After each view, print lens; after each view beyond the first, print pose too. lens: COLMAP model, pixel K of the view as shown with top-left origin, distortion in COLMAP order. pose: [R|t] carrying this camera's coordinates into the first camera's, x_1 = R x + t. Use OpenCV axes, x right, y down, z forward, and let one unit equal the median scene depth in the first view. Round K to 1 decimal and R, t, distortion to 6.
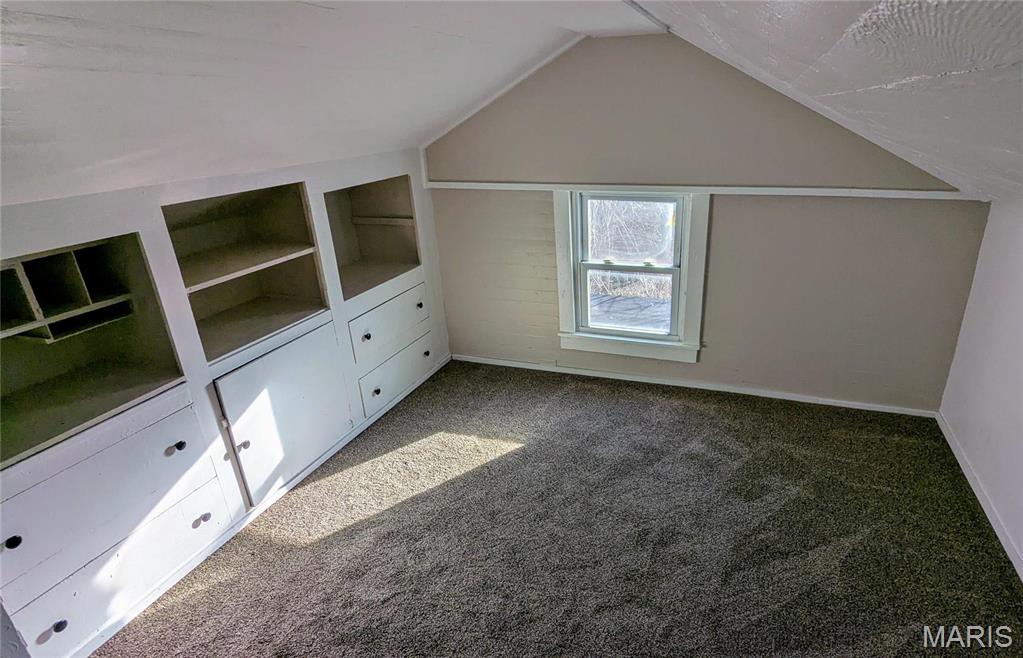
lens RADIAL K [[550.7, 0, 574.9], [0, 550.7, 326.3], [0, 0, 1]] dist [-0.000431, -0.000608]
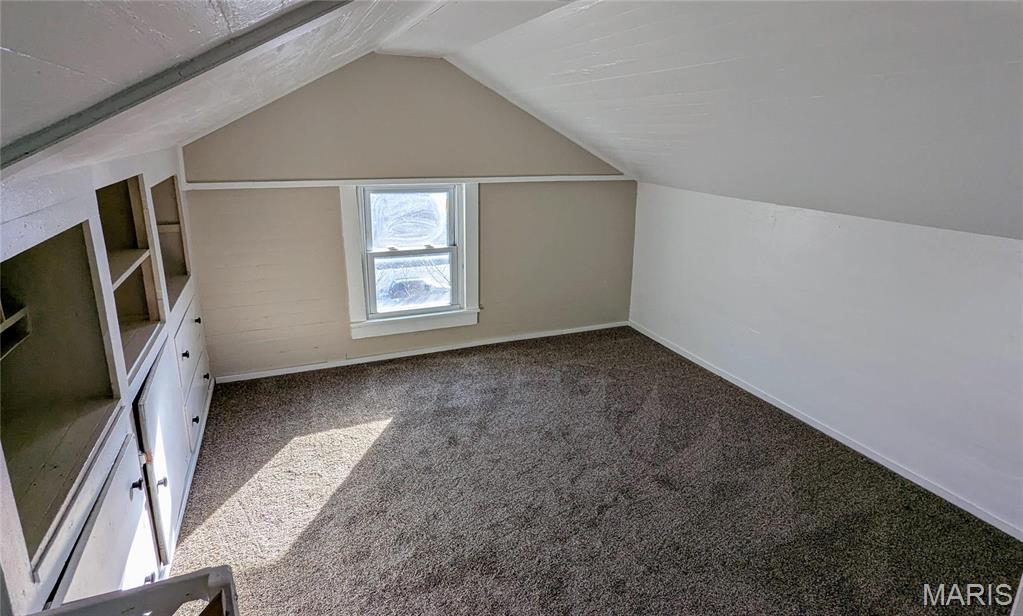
lens RADIAL K [[563.3, 0, 512.0], [0, 563.3, 288.1], [0, 0, 1]] dist [0.000785, -0.000258]
pose [[0.761104, -0.140637, 0.633200, -0.502202], [0.211853, 0.976572, -0.037744, 0.054947], [-0.613057, 0.162873, 0.773068, -0.005318]]
